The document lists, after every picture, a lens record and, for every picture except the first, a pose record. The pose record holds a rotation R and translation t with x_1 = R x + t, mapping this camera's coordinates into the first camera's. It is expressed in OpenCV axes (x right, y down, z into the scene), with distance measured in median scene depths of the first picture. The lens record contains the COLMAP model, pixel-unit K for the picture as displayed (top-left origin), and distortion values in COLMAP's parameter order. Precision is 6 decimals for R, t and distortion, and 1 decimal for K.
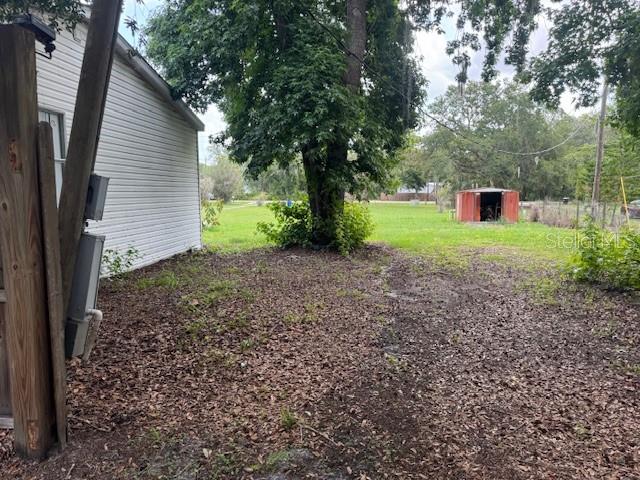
lens RADIAL K [[448.1, 0, 320.3], [0, 448.1, 247.4], [0, 0, 1]] dist [0.067132, -0.097929]
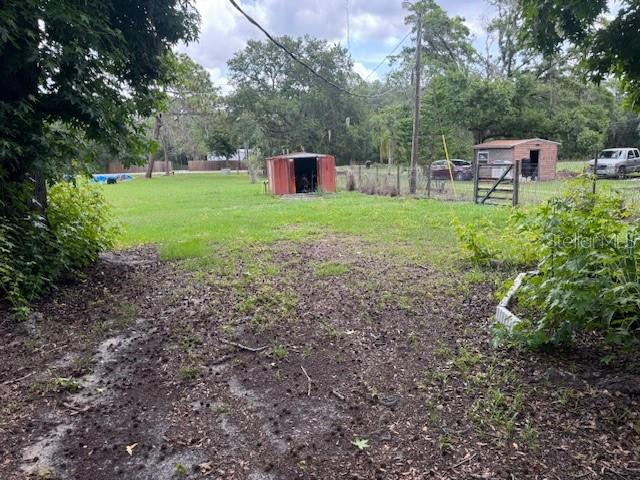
lens RADIAL K [[448.1, 0, 320.3], [0, 448.1, 247.4], [0, 0, 1]] dist [0.067132, -0.097929]
pose [[0.918835, -0.105574, 0.380259, 0.031624], [0.078658, 0.993212, 0.085688, -0.012505], [-0.386724, -0.048823, 0.920902, 0.099436]]
